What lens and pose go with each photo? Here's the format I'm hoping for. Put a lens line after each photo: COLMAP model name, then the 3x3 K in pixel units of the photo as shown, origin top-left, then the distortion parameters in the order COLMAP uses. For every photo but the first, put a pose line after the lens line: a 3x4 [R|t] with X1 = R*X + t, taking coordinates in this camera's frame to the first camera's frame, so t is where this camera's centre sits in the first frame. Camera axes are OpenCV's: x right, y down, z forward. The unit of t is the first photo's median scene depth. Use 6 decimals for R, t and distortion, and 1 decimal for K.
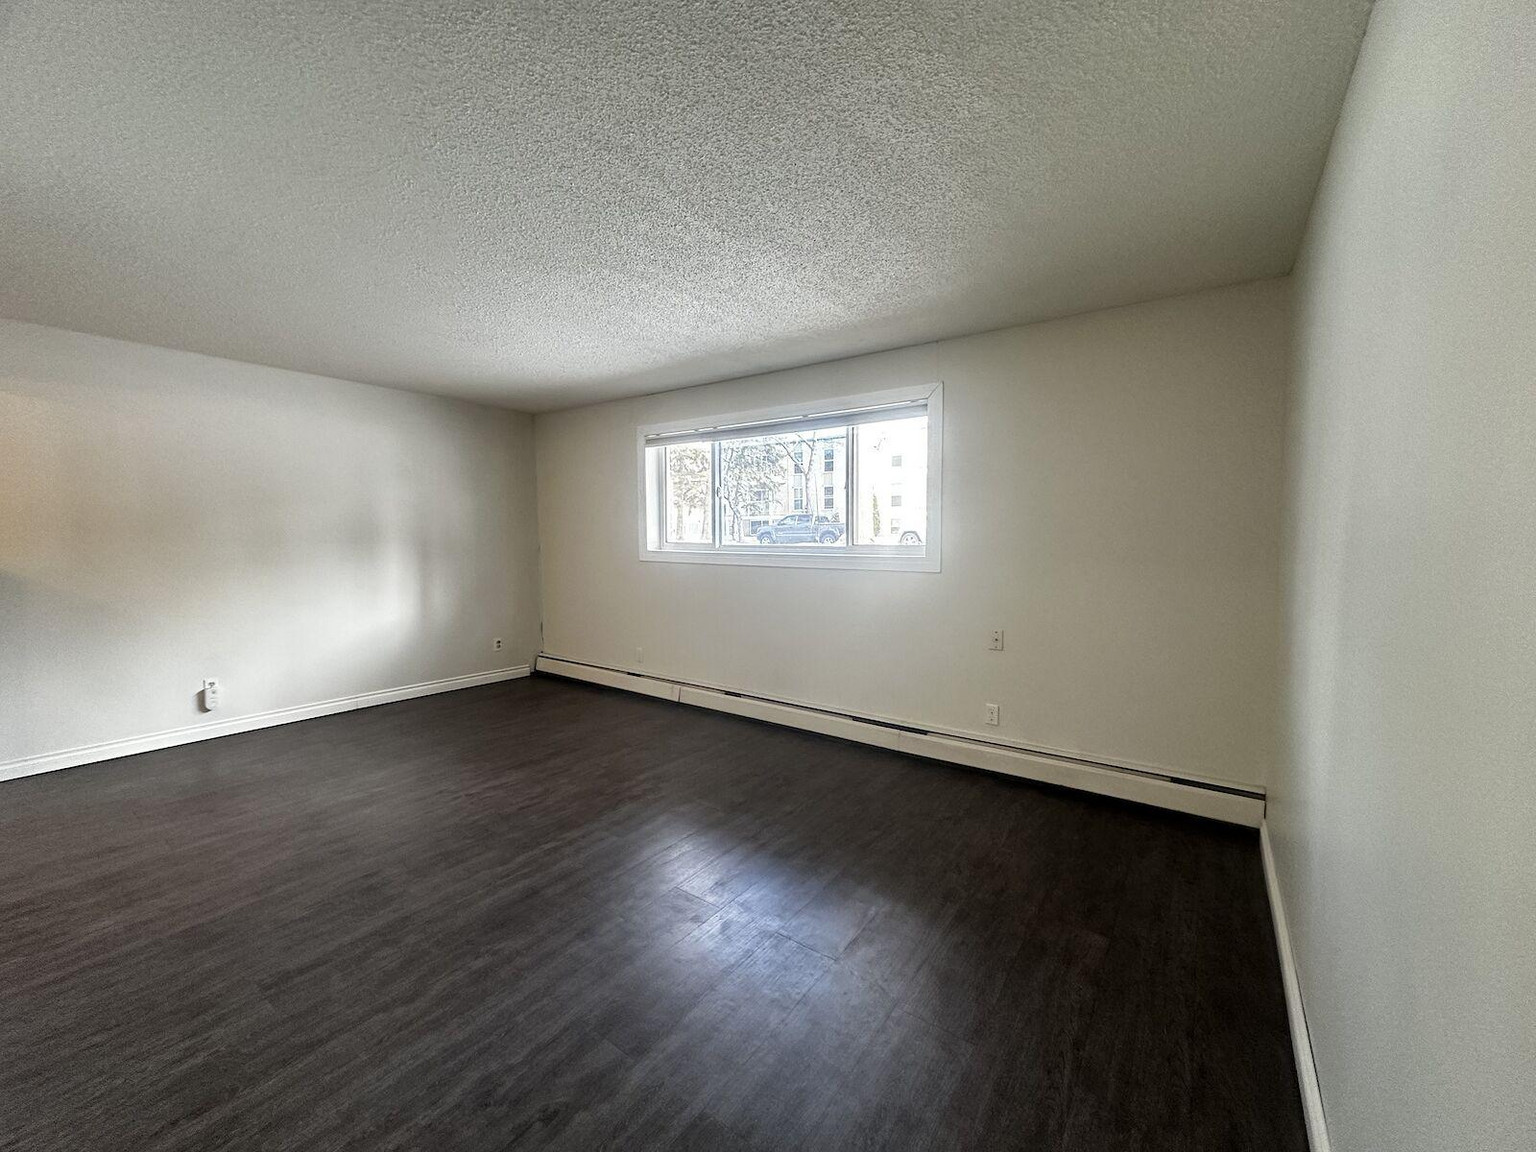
lens RADIAL K [[608.2, 0, 768.0], [0, 608.2, 576.0], [0, 0, 1]] dist [-0.001378, -0.000108]
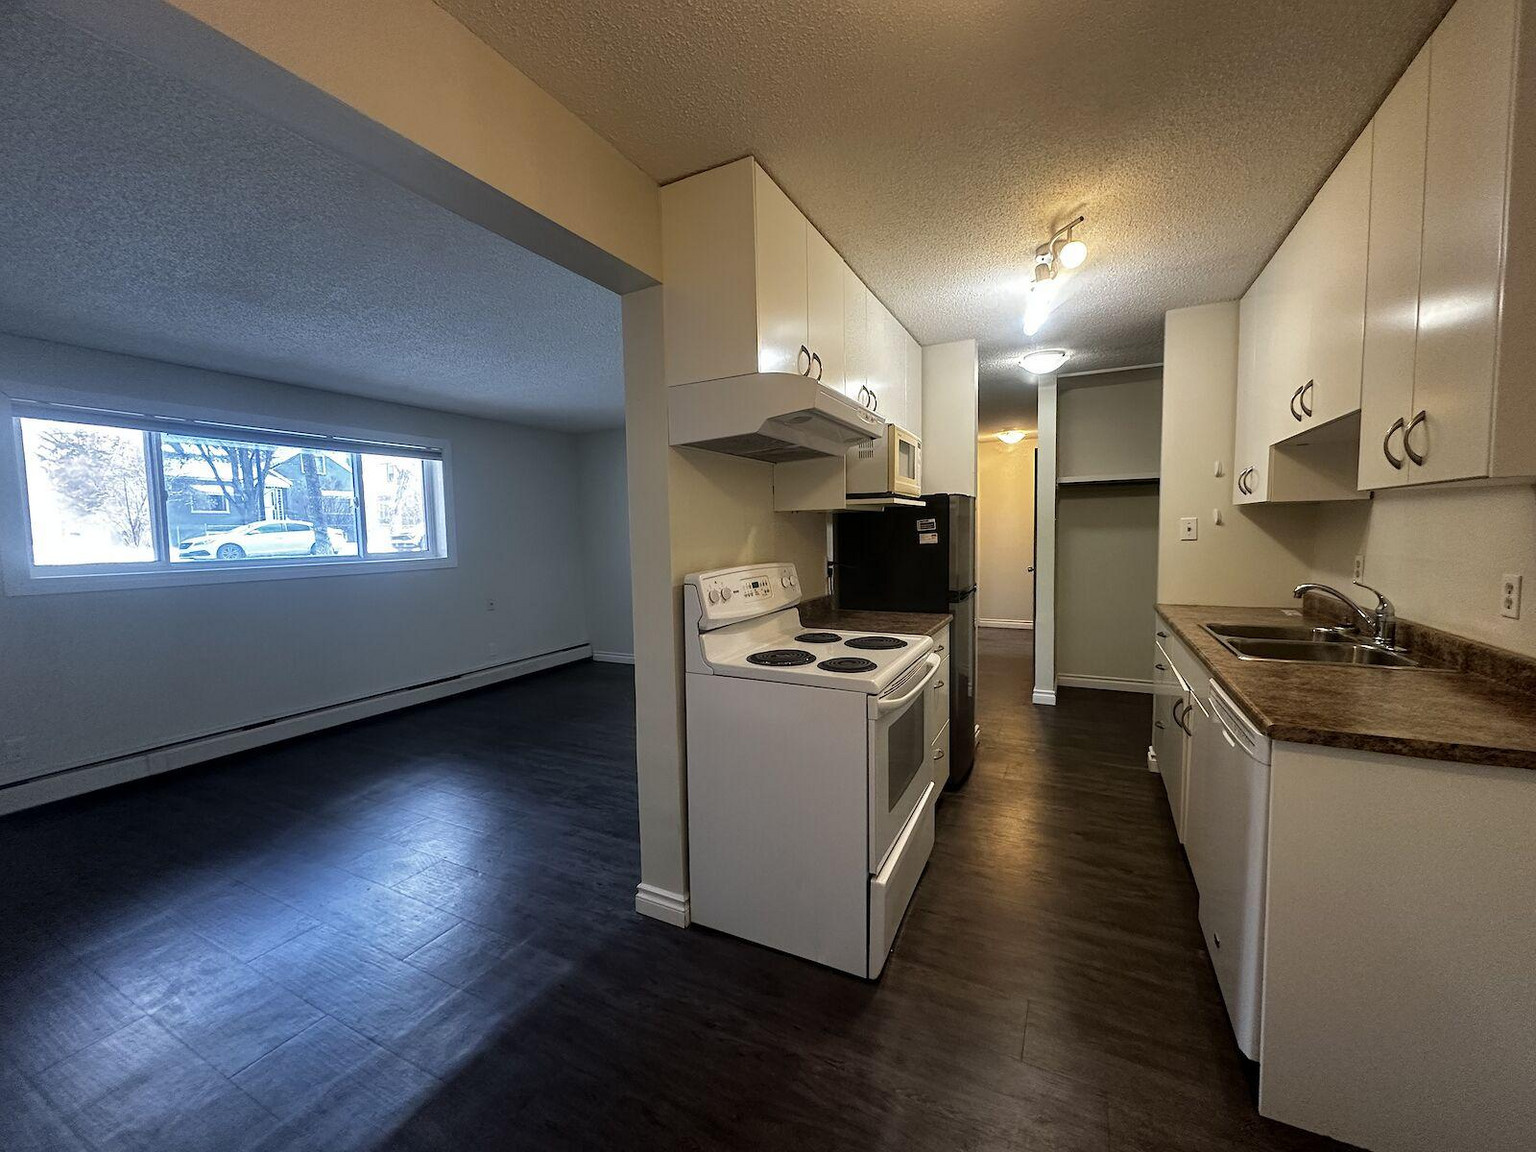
lens RADIAL K [[608.2, 0, 768.0], [0, 608.2, 576.0], [0, 0, 1]] dist [-0.001378, -0.000108]
pose [[-0.150193, -0.069879, 0.986184, -1.374176], [0.088409, 0.992553, 0.083794, -0.043200], [-0.984696, 0.099773, -0.142896, 0.486335]]
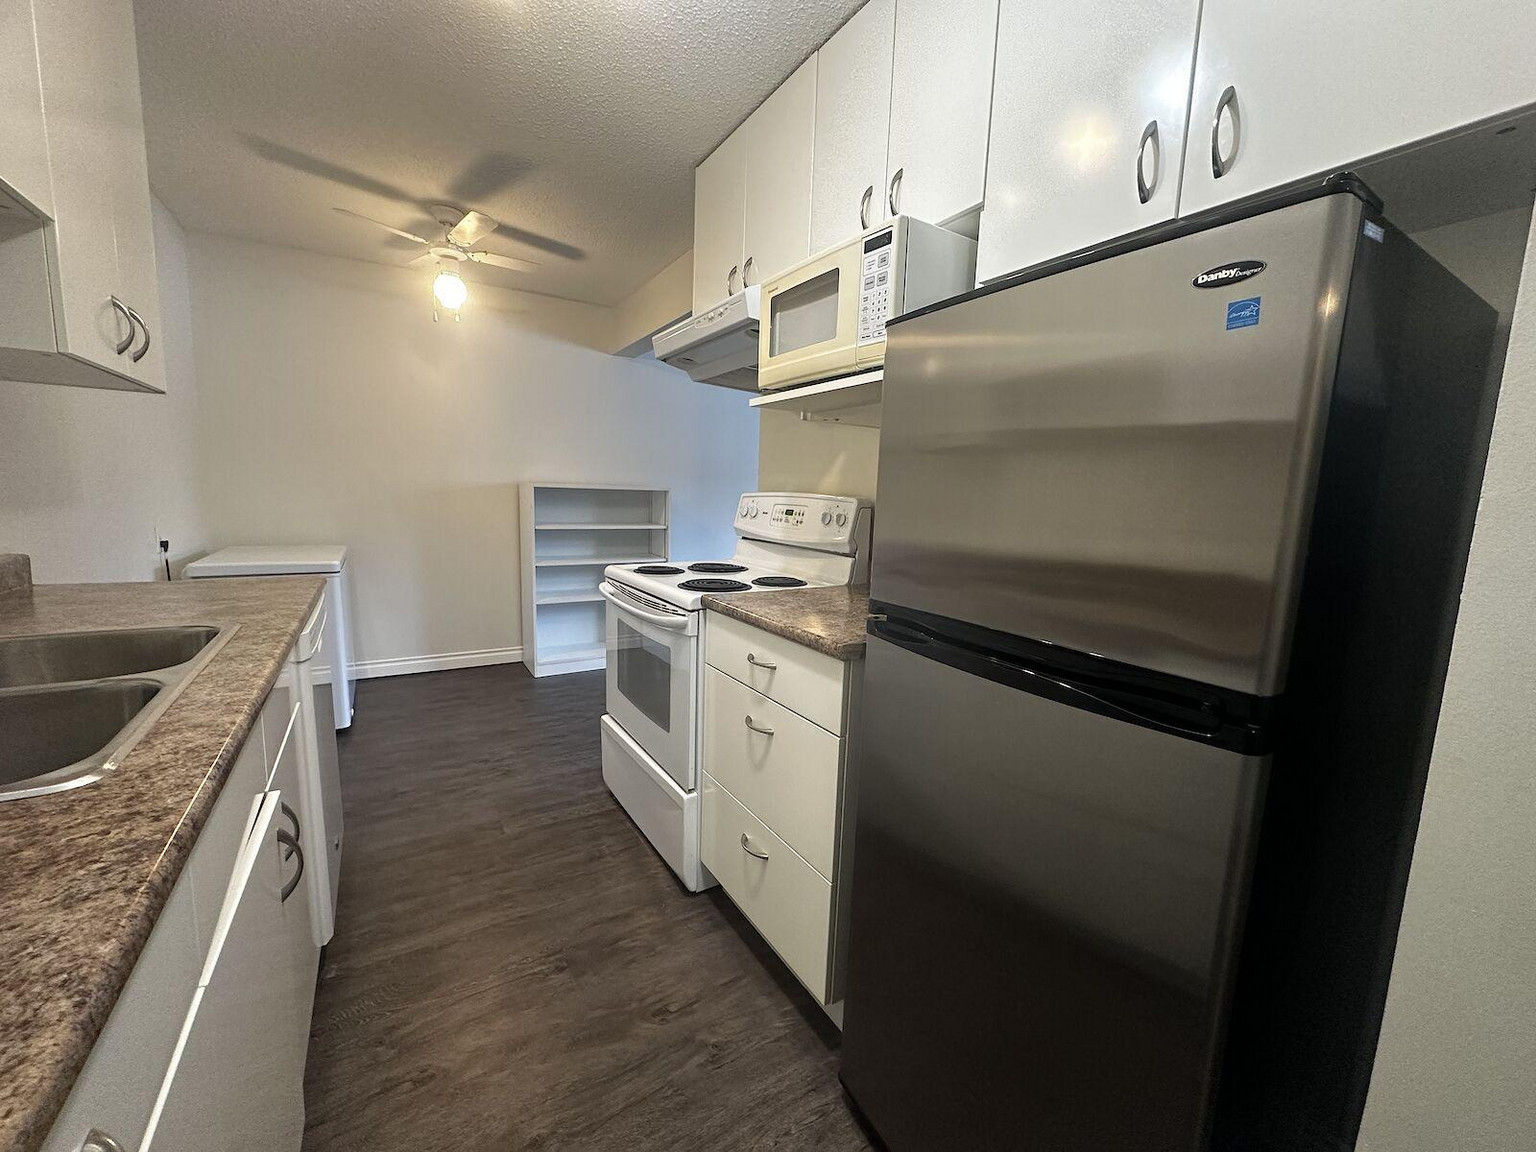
lens RADIAL K [[618.9, 0, 768.0], [0, 618.9, 576.0], [0, 0, 1]] dist [-0.000722, -0.000015]
pose [[0.924046, 0.078019, -0.374236, -0.446177], [-0.055392, 0.995947, 0.070859, 0.046837], [0.378248, -0.044748, 0.924622, -0.251770]]
